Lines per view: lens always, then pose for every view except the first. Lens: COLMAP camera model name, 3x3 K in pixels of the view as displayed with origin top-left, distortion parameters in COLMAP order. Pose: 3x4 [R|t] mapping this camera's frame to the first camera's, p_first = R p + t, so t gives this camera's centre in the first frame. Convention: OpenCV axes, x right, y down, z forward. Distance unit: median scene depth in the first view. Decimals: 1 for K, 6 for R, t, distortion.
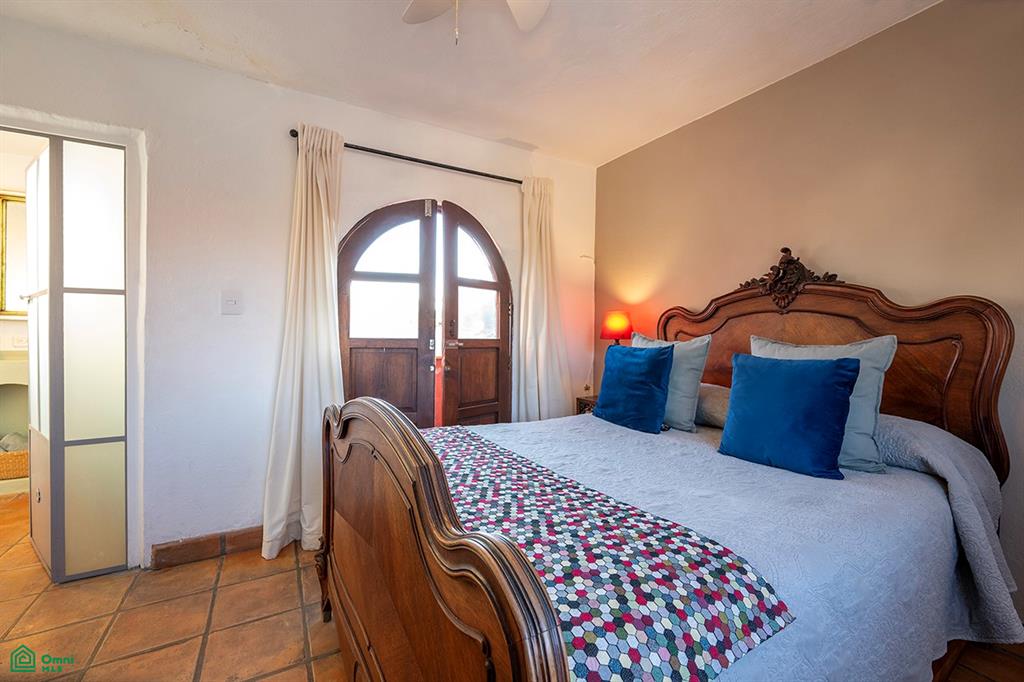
lens RADIAL K [[428.5, 0, 485.2], [0, 428.5, 335.5], [0, 0, 1]] dist [0.011621, -0.000062]
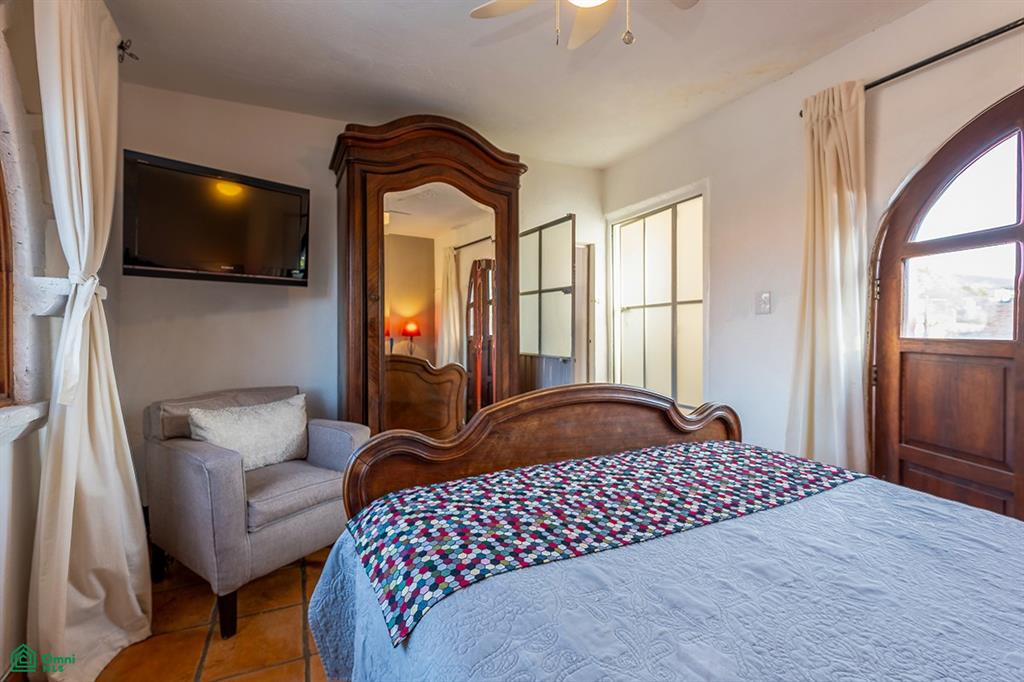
lens RADIAL K [[428.5, 0, 485.2], [0, 428.5, 335.5], [0, 0, 1]] dist [0.011621, -0.000062]
pose [[-0.090571, 0.003544, -0.995884, 1.099642], [-0.009070, 0.999949, 0.004383, 0.011548], [0.995849, 0.009429, -0.090534, 0.880723]]
